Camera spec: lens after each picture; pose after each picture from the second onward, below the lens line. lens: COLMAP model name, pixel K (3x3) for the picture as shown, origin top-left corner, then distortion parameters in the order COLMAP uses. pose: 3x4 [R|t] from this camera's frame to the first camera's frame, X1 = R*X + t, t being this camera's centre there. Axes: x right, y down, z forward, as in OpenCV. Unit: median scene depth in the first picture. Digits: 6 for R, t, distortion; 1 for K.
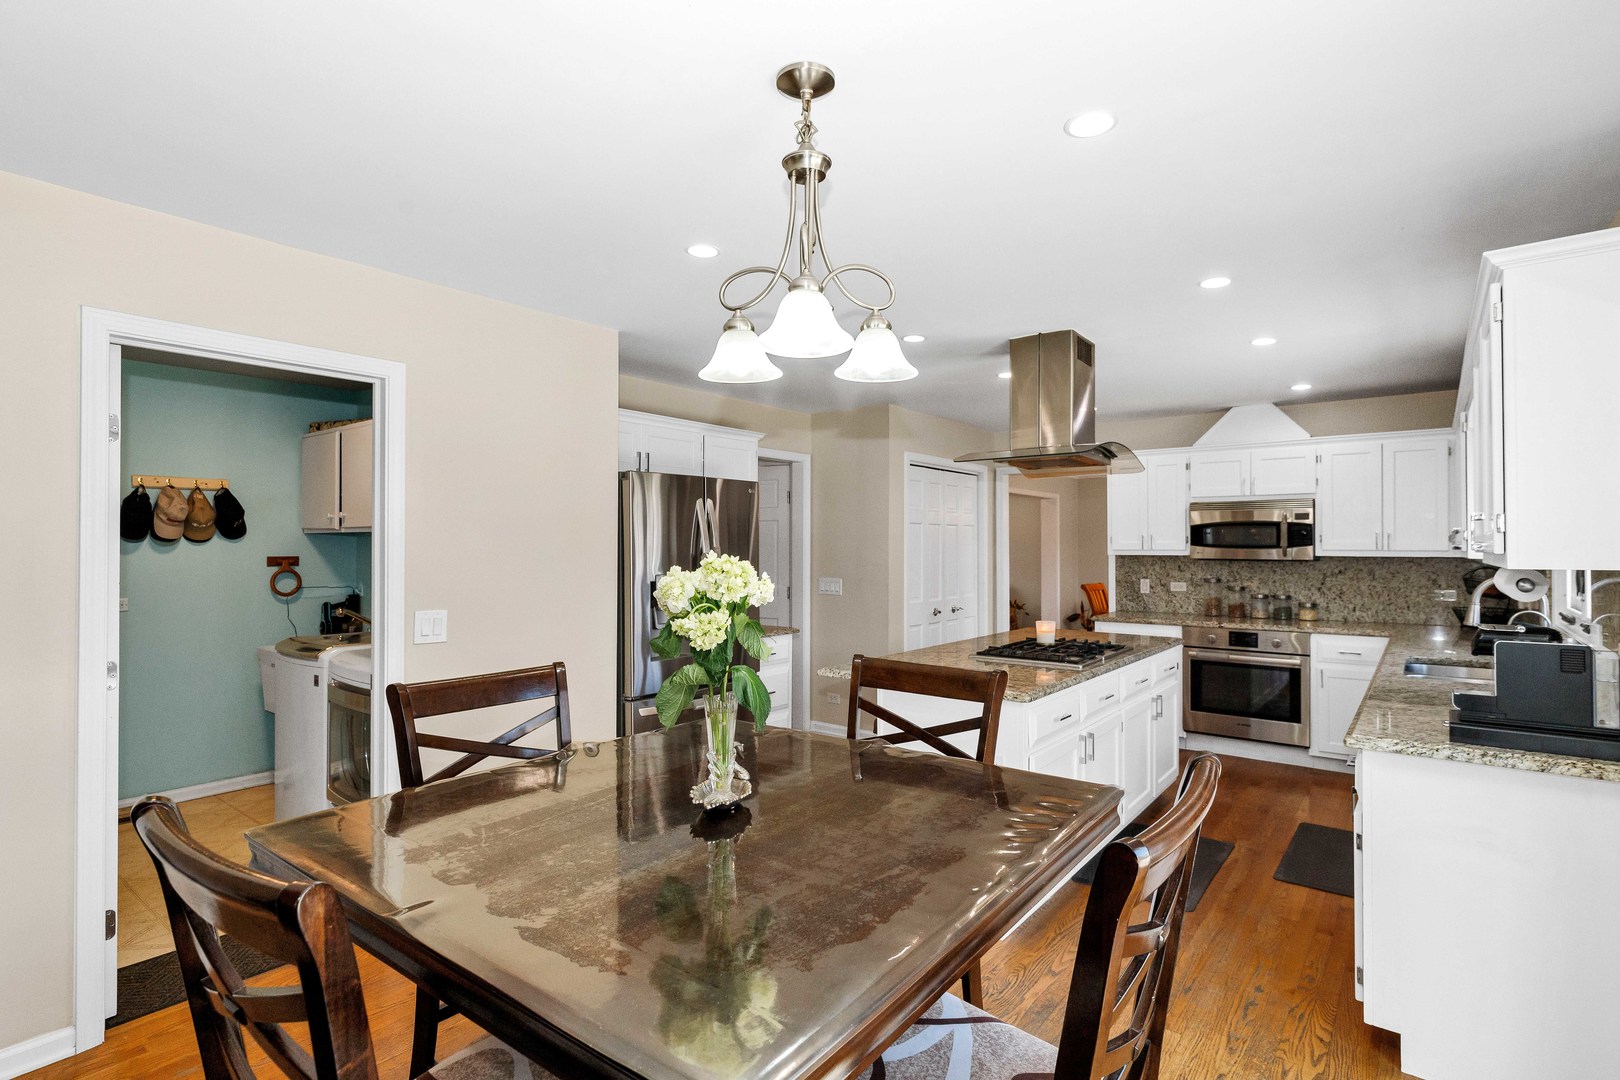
lens RADIAL K [[799.1, 0, 812.9], [0, 799.1, 538.9], [0, 0, 1]] dist [-0.001287, 0.001128]
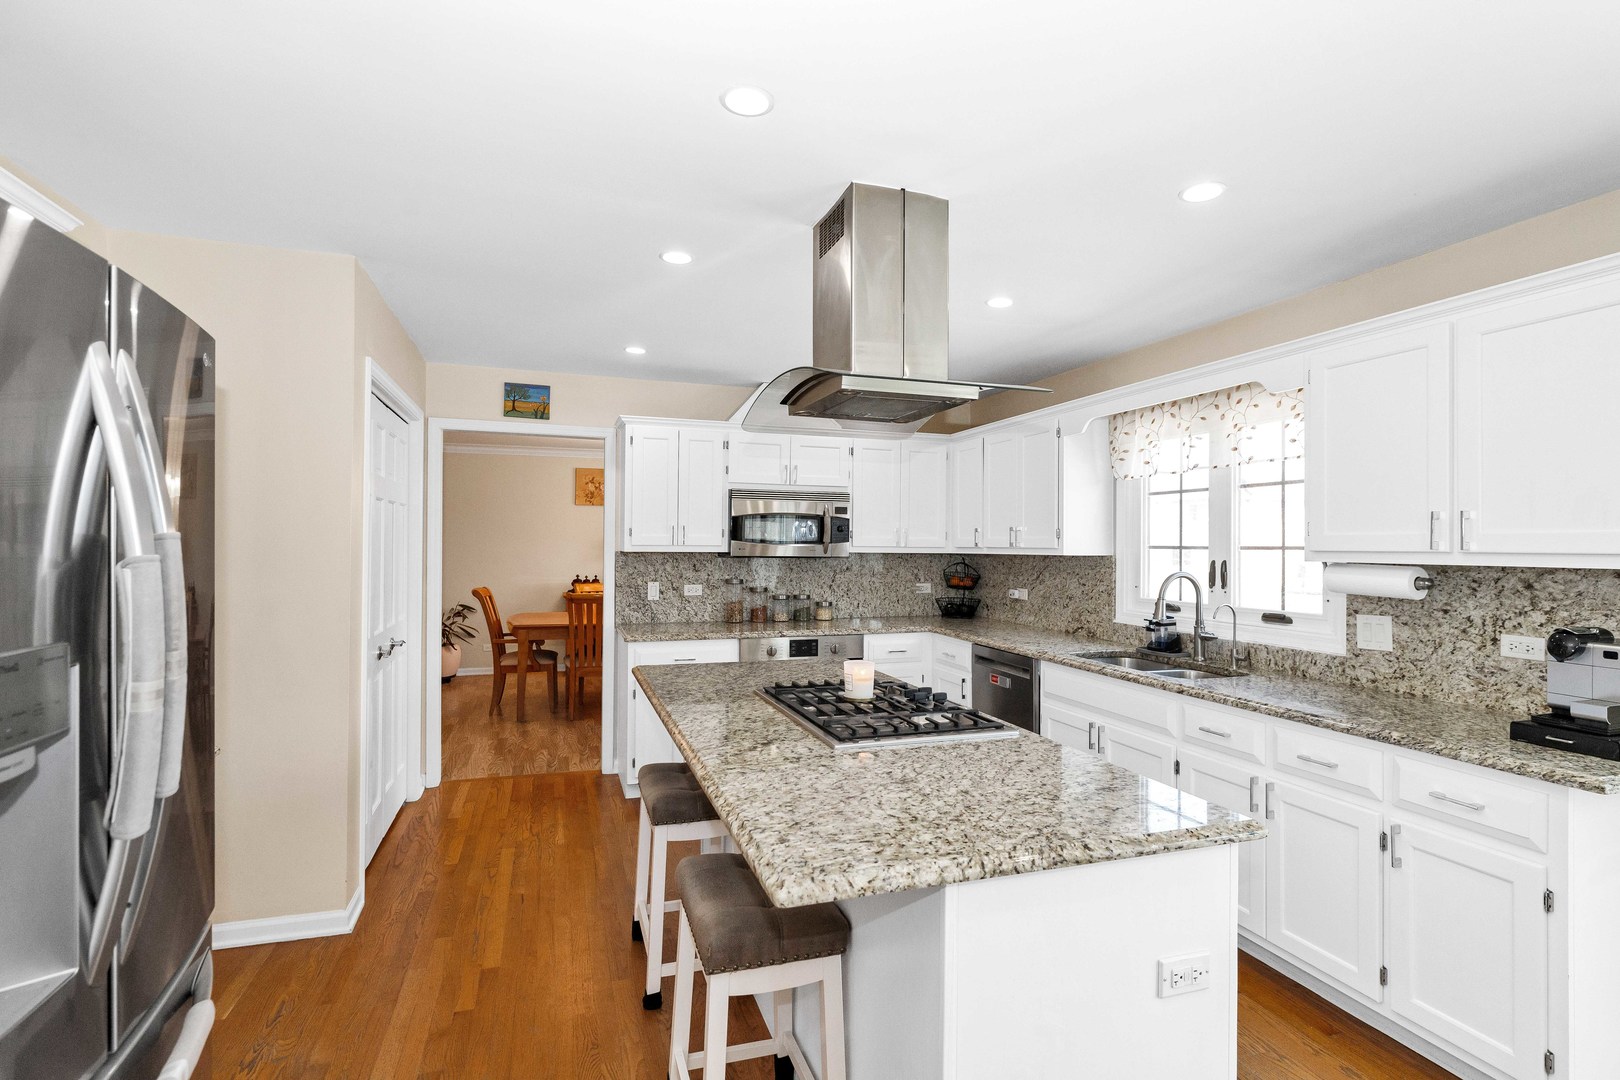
lens RADIAL K [[799.1, 0, 786.5], [0, 799.1, 538.3], [0, 0, 1]] dist [-0.001287, 0.001128]
pose [[0.582331, 0.007980, 0.812913, -0.174302], [-0.014147, 0.999900, 0.000318, 0.005300], [-0.812829, -0.011685, 0.582386, 0.486141]]
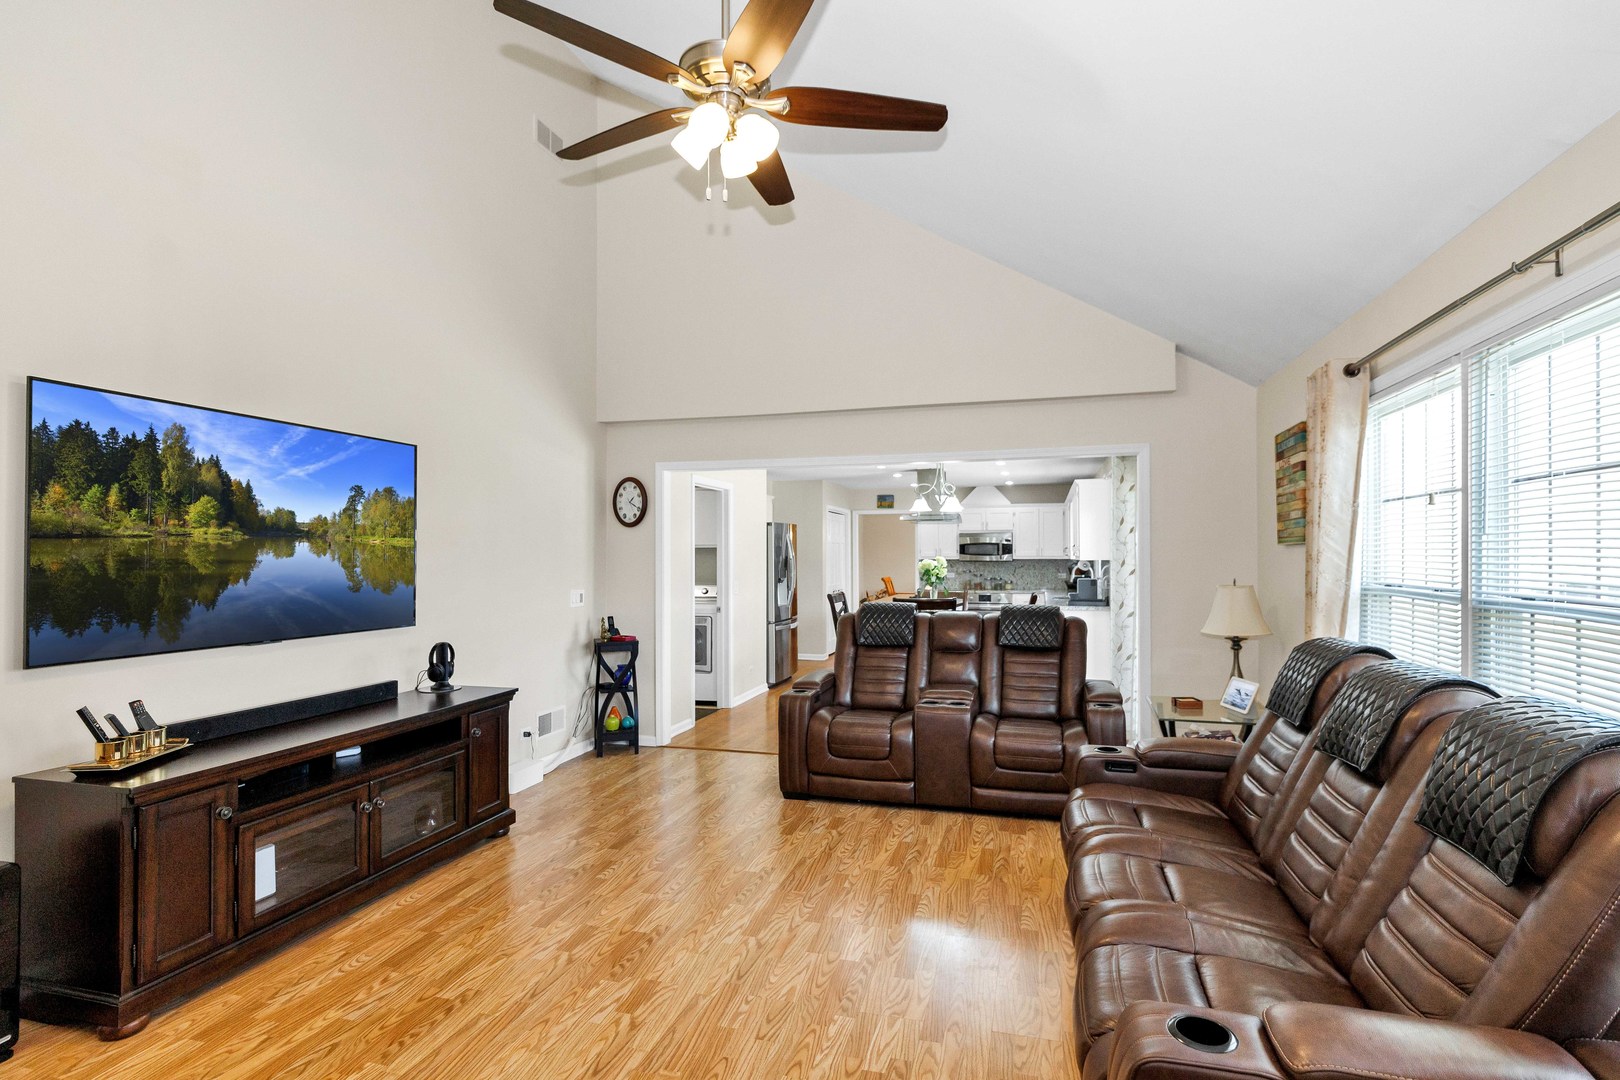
lens RADIAL K [[799.1, 0, 832.7], [0, 799.1, 548.2], [0, 0, 1]] dist [-0.001287, 0.001128]
pose [[0.920800, -0.000520, 0.390035, -0.638902], [0.001042, 0.999999, -0.001128, -0.005040], [-0.390034, 0.001445, 0.920799, -0.772589]]
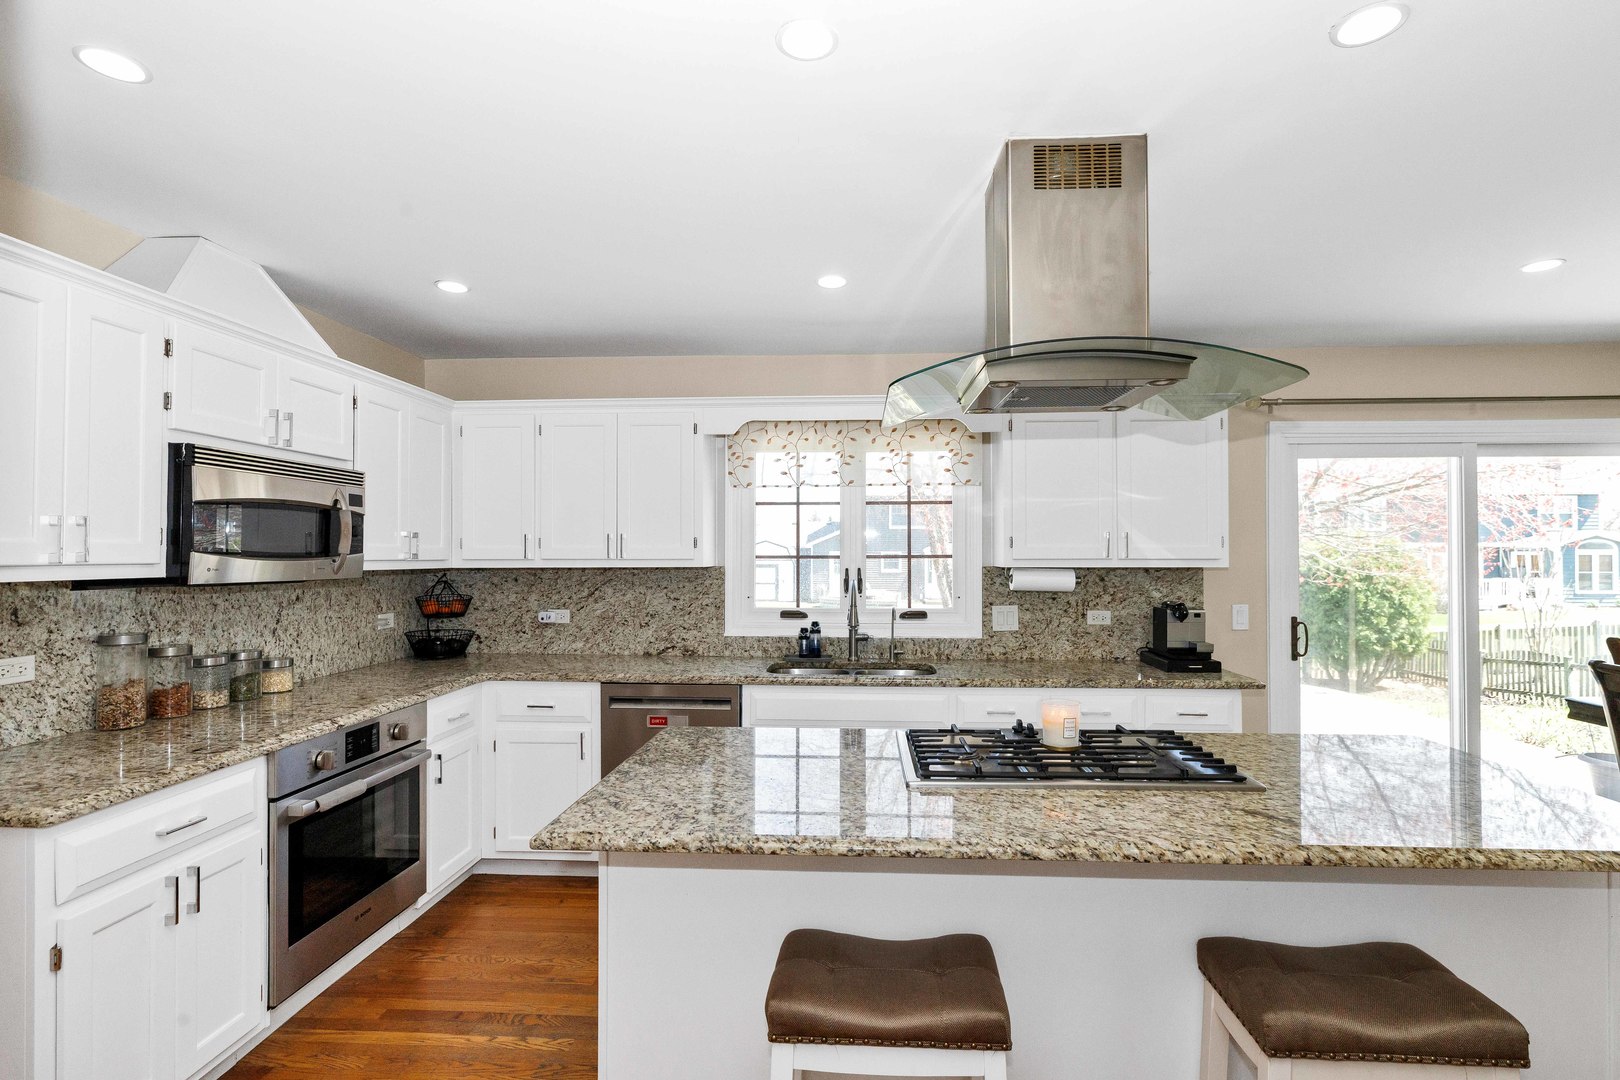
lens RADIAL K [[799.1, 0, 844.0], [0, 799.1, 544.0], [0, 0, 1]] dist [-0.001287, 0.001128]
pose [[-0.562749, 0.009148, 0.826577, -0.038577], [-0.008436, 0.999823, -0.016808, 0.008600], [-0.826585, -0.016432, -0.562573, 0.985860]]
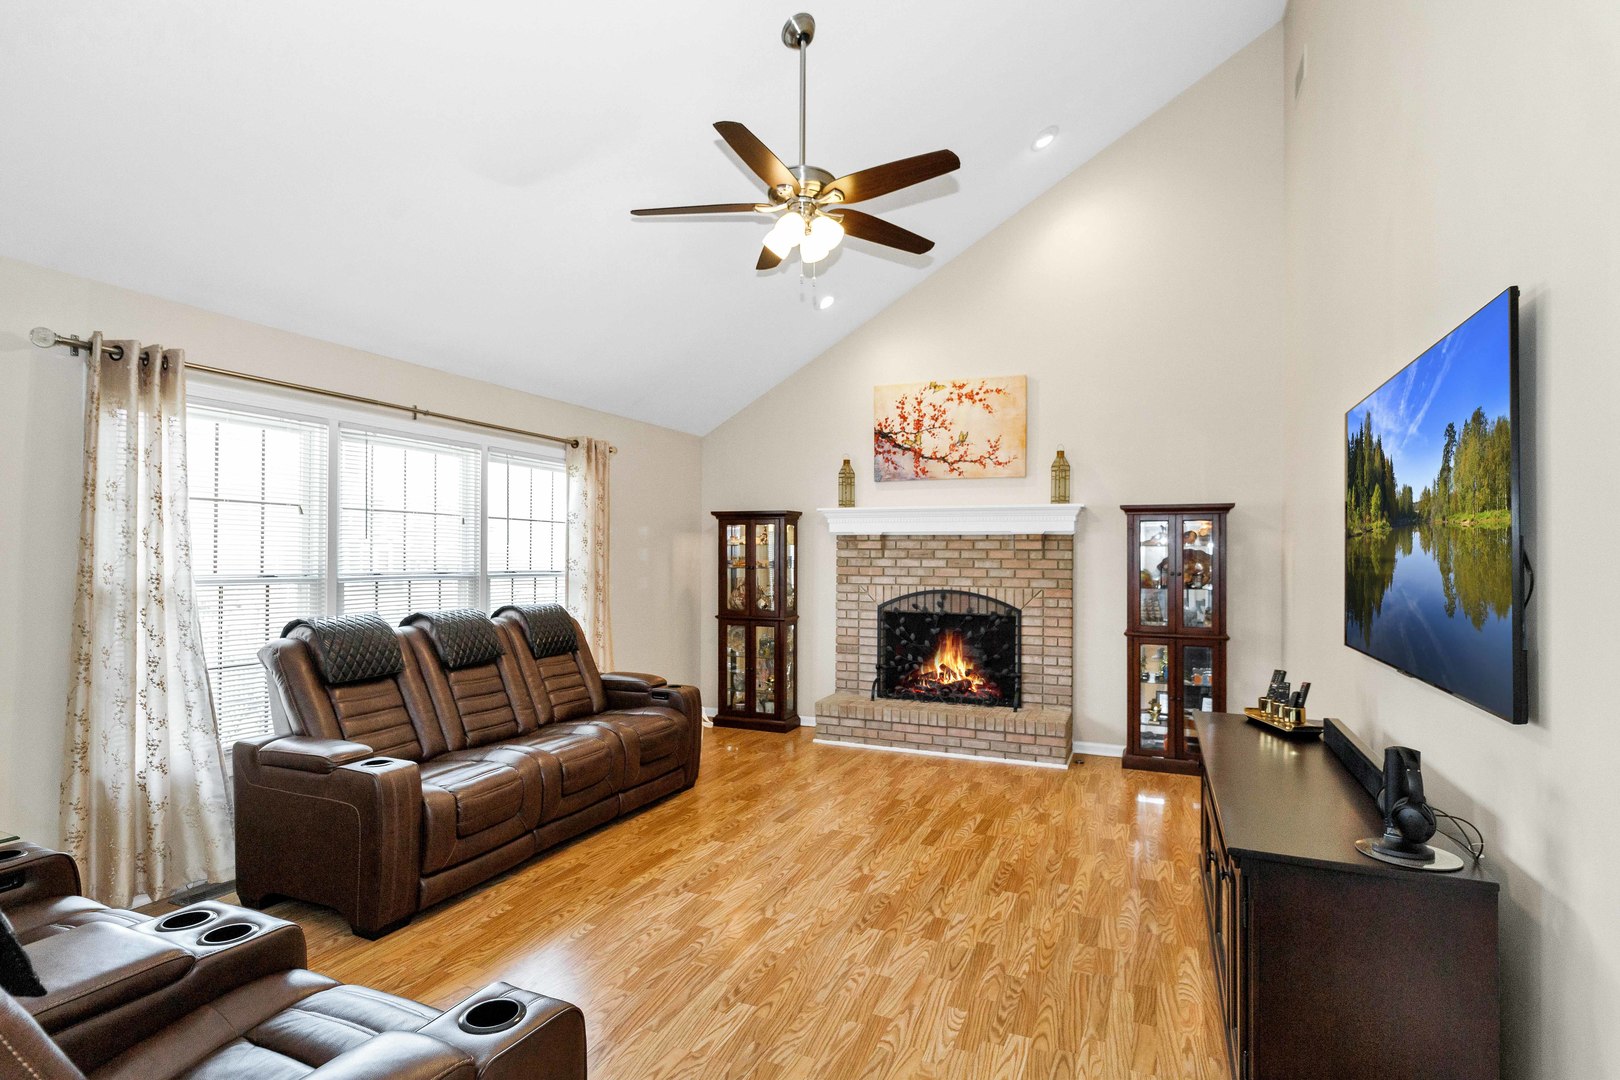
lens RADIAL K [[799.1, 0, 823.3], [0, 799.1, 544.0], [0, 0, 1]] dist [-0.001287, 0.001128]
pose [[-0.966726, -0.013434, -0.255461, -0.371396], [-0.006815, 0.999618, -0.026777, 0.008752], [0.255723, -0.024145, -0.966449, 0.297058]]
